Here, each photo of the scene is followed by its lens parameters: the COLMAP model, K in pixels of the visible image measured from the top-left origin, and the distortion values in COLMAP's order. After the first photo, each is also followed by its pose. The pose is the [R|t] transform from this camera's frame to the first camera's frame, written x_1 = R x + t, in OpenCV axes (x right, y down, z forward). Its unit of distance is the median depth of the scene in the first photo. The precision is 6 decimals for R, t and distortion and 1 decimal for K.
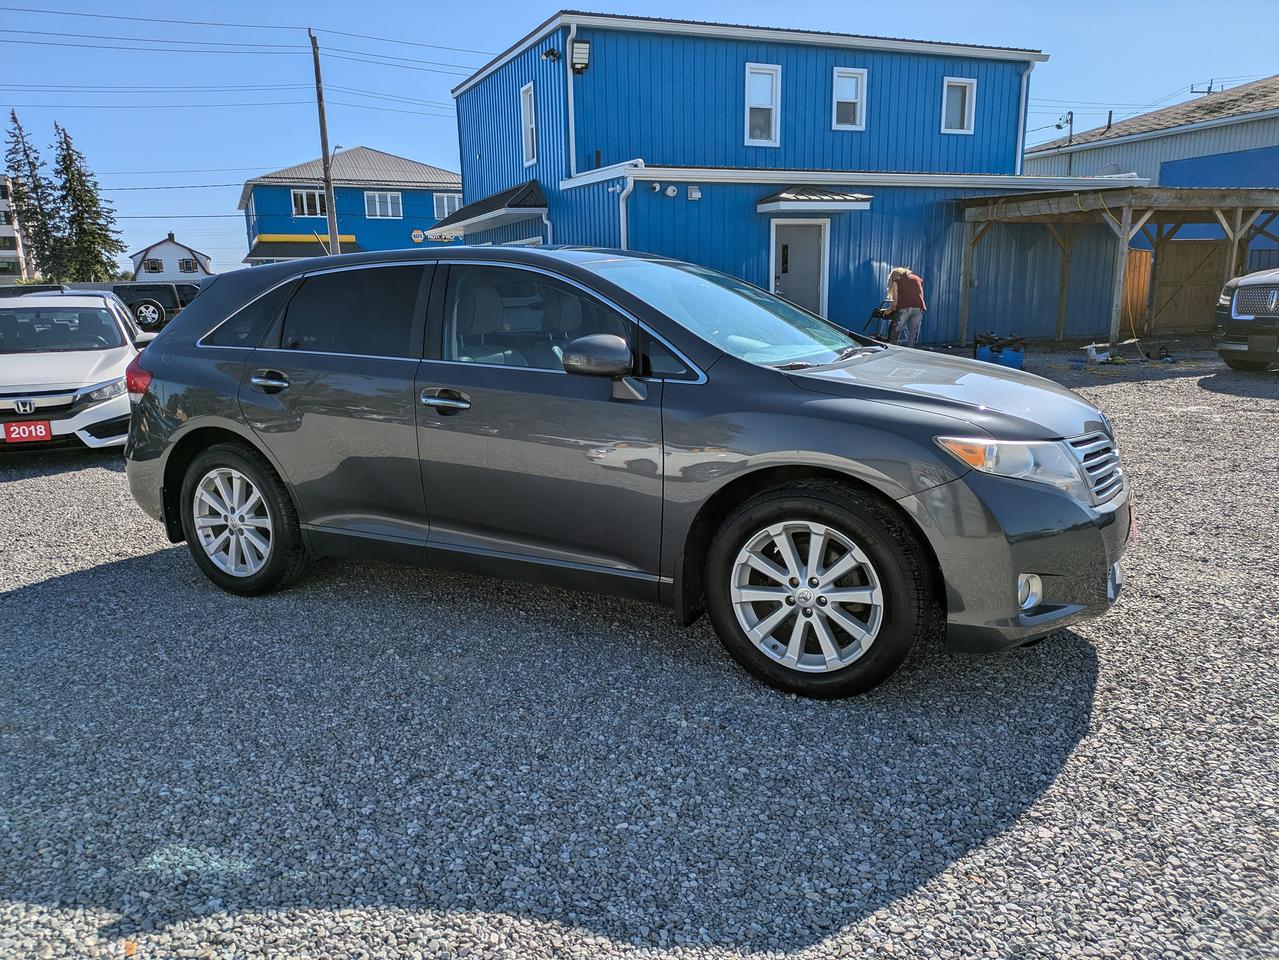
lens RADIAL K [[930.8, 0, 646.9], [0, 930.8, 496.0], [0, 0, 1]] dist [0.029459, 0.002999]
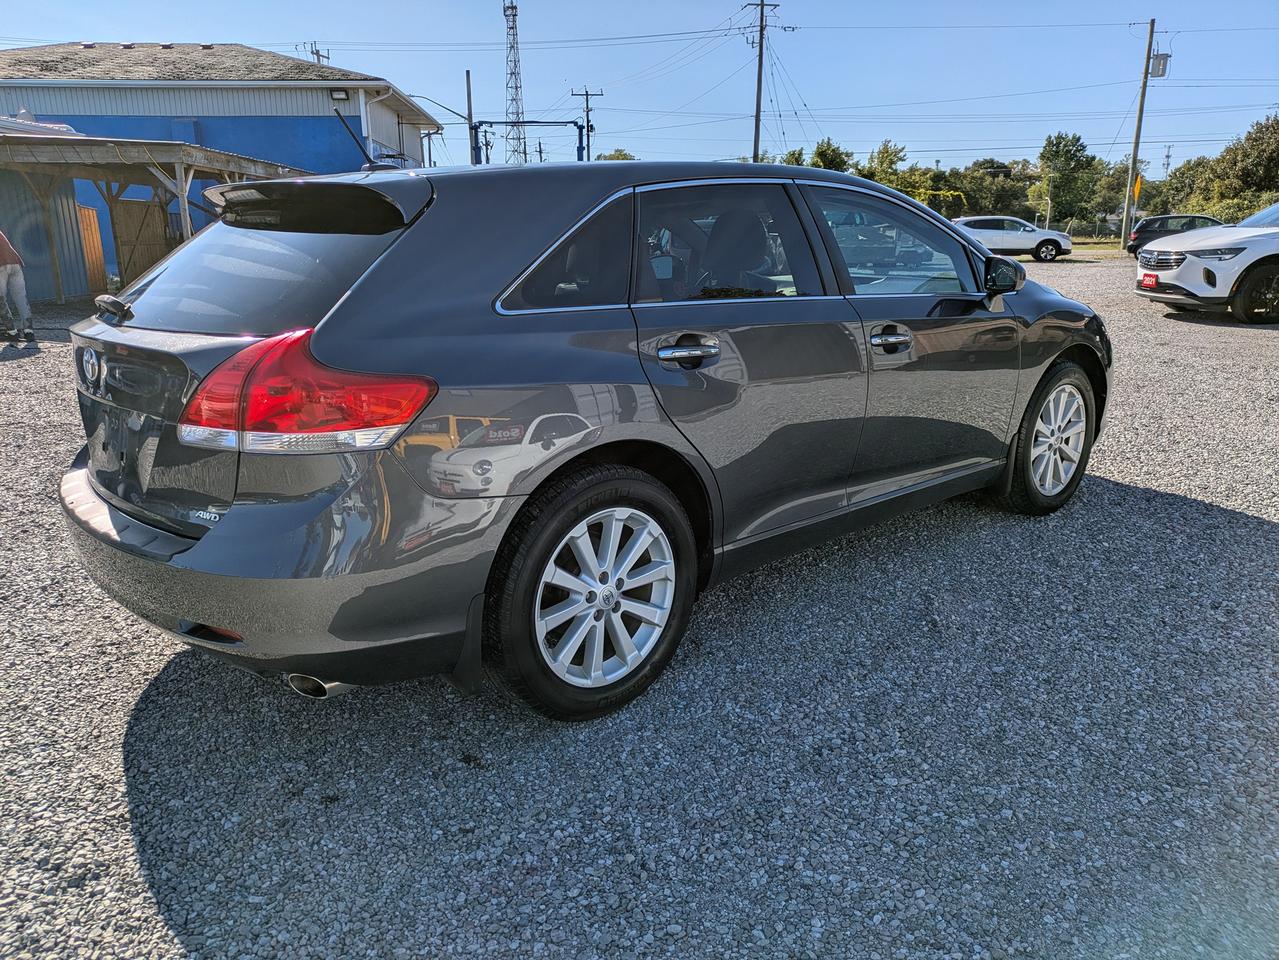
lens RADIAL K [[957.2, 0, 618.8], [0, 957.2, 475.9], [0, 0, 1]] dist [0.031879, -0.006827]
pose [[0.347687, -0.222663, 0.910788, -1.291652], [0.201570, 0.966430, 0.159318, -0.189192], [-0.915687, 0.128195, 0.380897, 0.981935]]
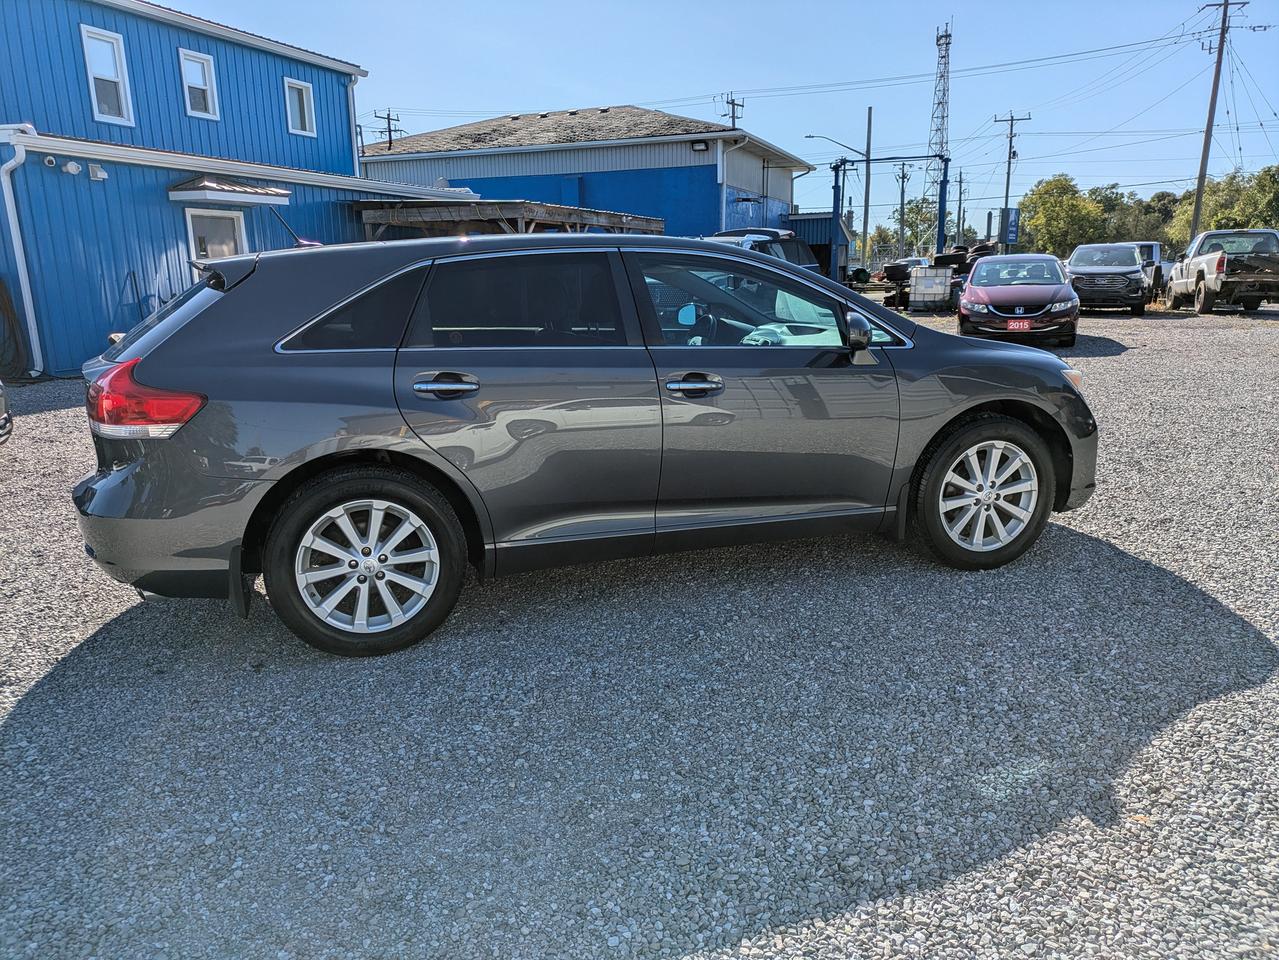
lens RADIAL K [[948.3, 0, 612.7], [0, 948.3, 492.8], [0, 0, 1]] dist [0.033987, -0.006462]
pose [[0.701901, -0.159711, 0.694137, -1.118981], [0.156297, 0.985321, 0.068663, -0.075737], [-0.694914, 0.060297, 0.716560, 0.346209]]
